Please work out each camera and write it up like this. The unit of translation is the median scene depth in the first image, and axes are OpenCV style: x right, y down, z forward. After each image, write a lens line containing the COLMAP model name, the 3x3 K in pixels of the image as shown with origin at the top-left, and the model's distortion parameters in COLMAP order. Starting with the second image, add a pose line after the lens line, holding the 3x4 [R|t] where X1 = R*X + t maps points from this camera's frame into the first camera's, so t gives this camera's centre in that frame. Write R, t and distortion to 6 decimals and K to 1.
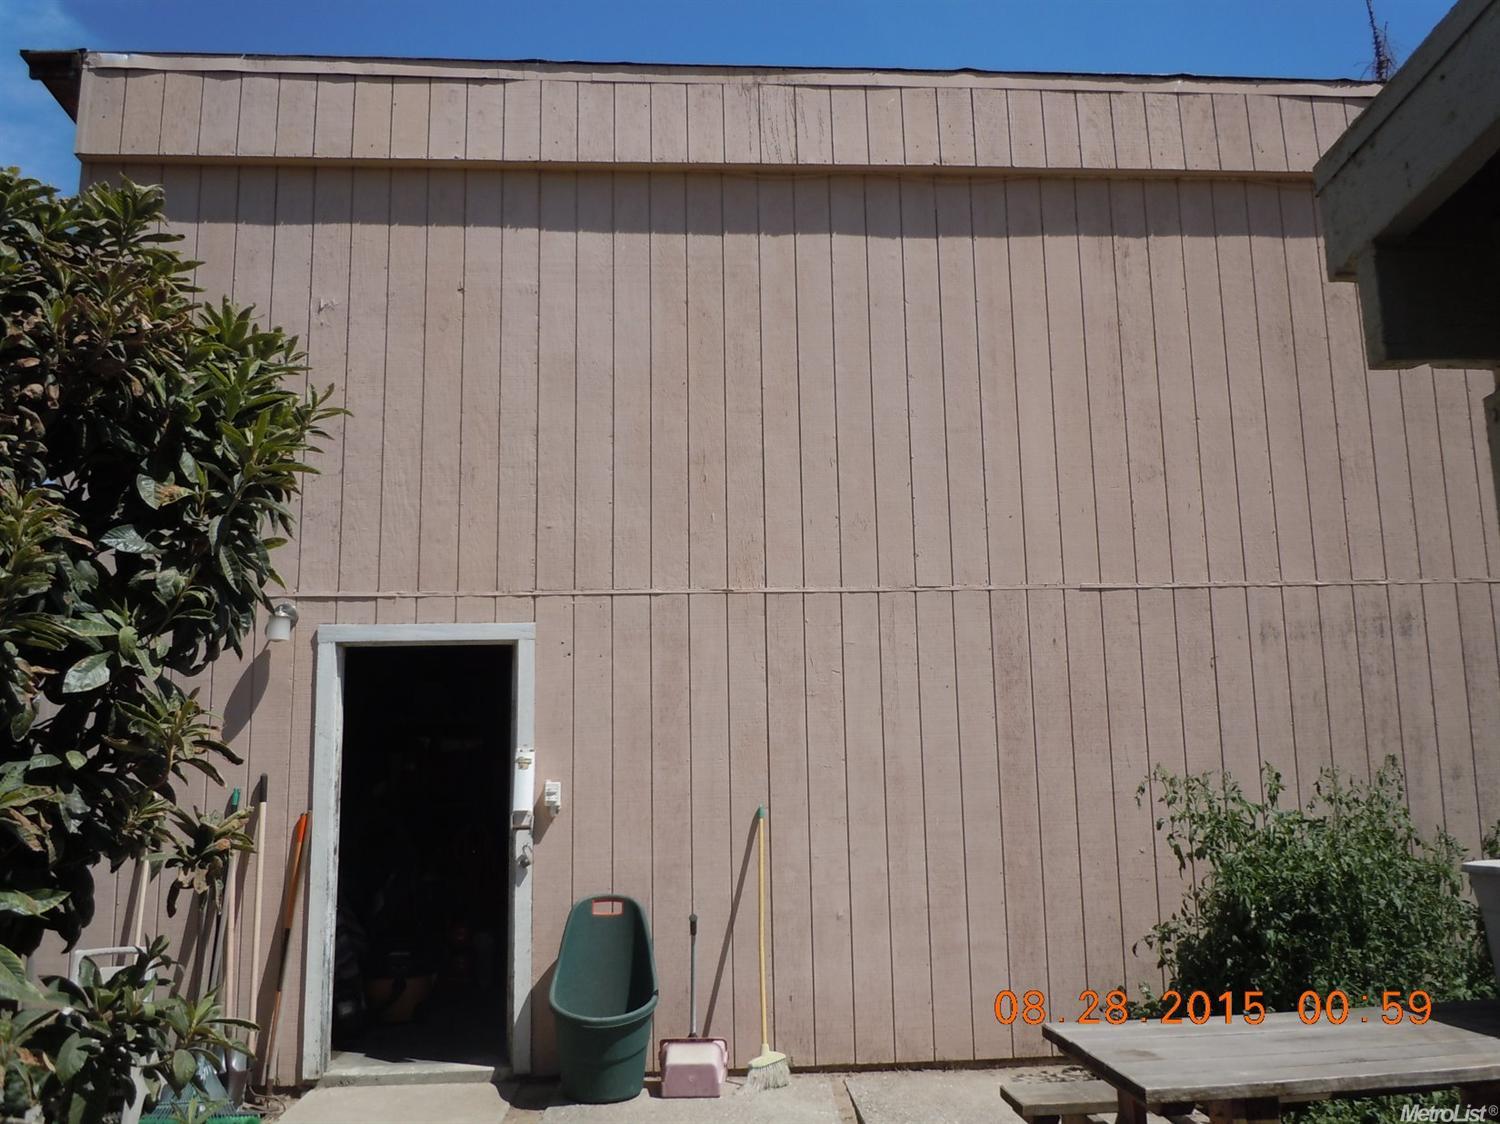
lens RADIAL K [[1264.8, 0, 769.4], [0, 1264.8, 564.2], [0, 0, 1]] dist [0.032702, -0.087865]
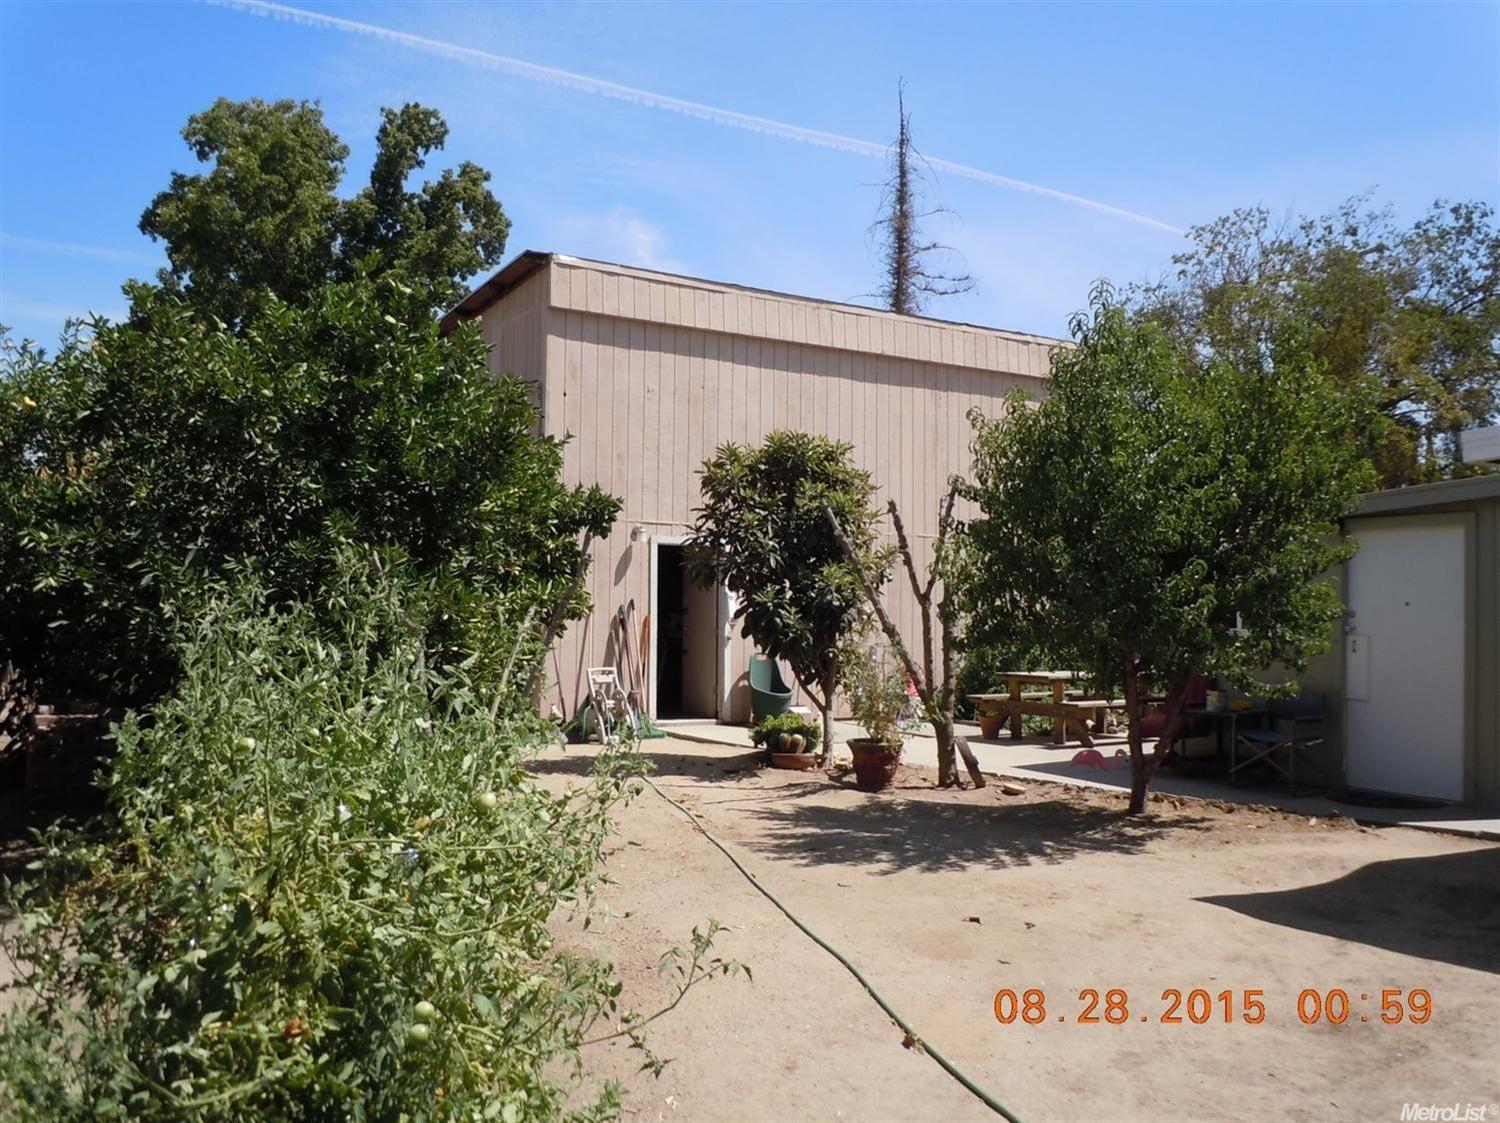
lens RADIAL K [[1264.8, 0, 769.4], [0, 1264.8, 563.7], [0, 0, 1]] dist [0.032702, -0.087865]
pose [[0.879599, 0.045470, 0.473537, -1.174185], [-0.107634, 0.988630, 0.105000, -0.154978], [-0.463379, -0.143327, 0.874493, -1.050411]]
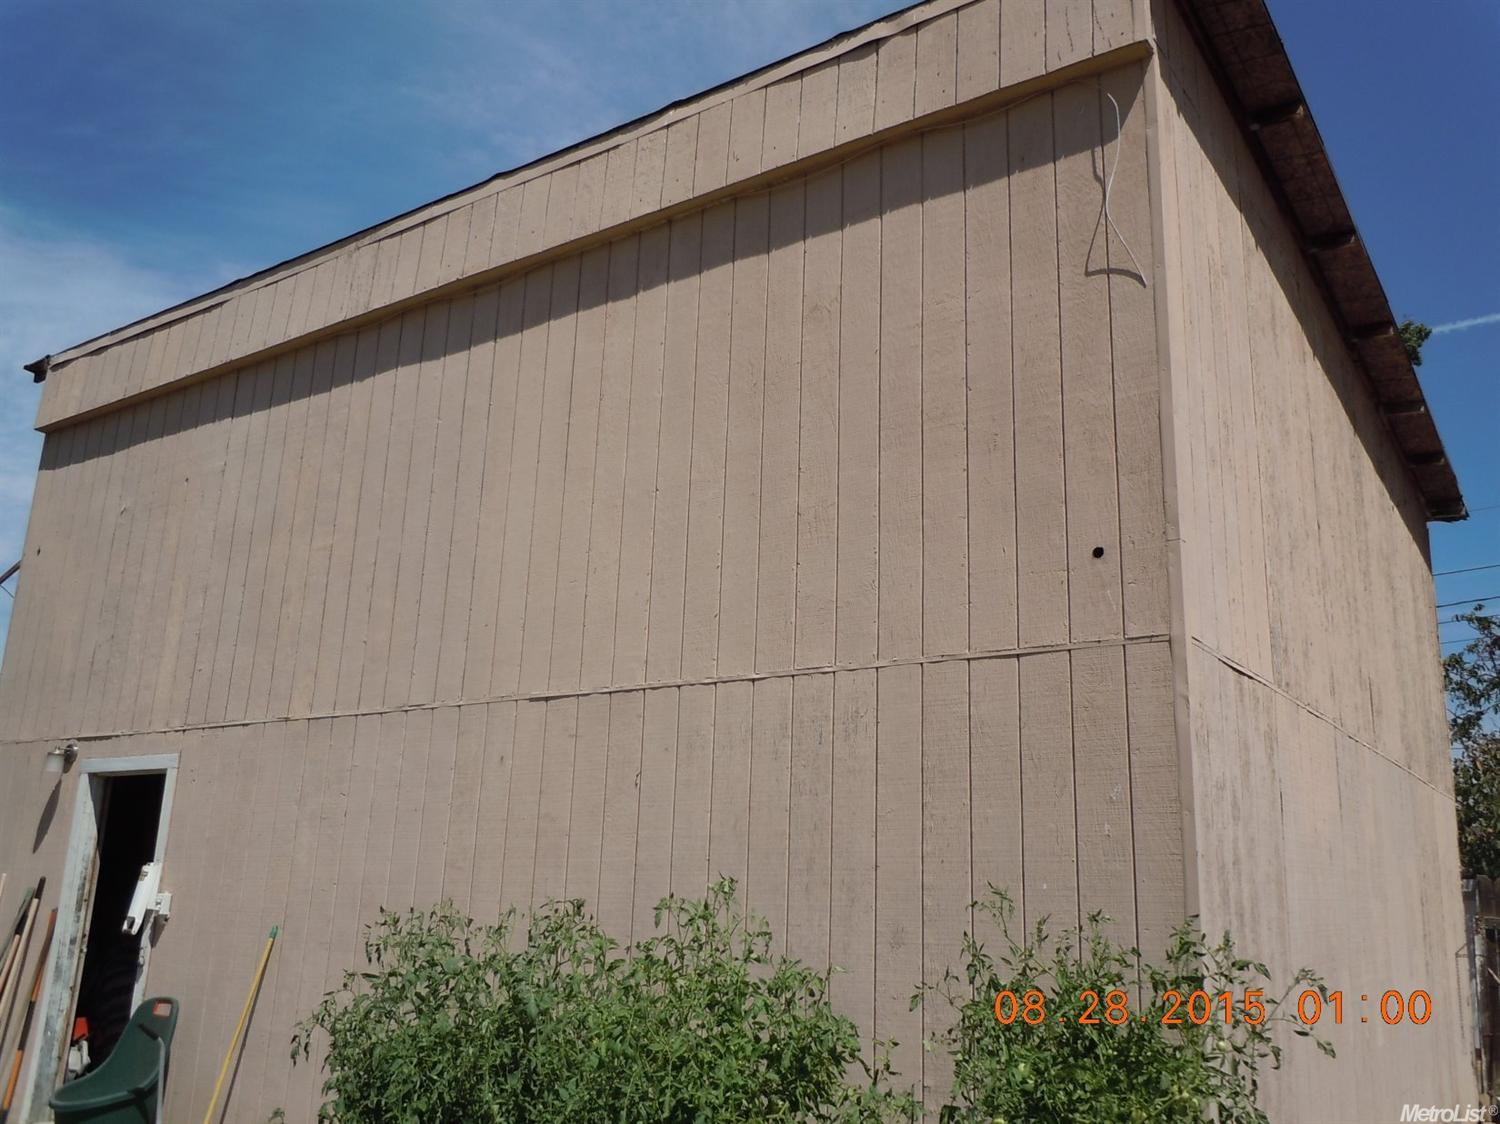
lens RADIAL K [[1264.8, 0, 769.4], [0, 1264.8, 564.2], [0, 0, 1]] dist [0.032702, -0.087865]
pose [[0.781199, -0.116863, -0.613246, 0.923428], [0.053993, 0.991289, -0.120125, 0.040768], [0.621943, 0.060730, 0.780704, 0.395649]]
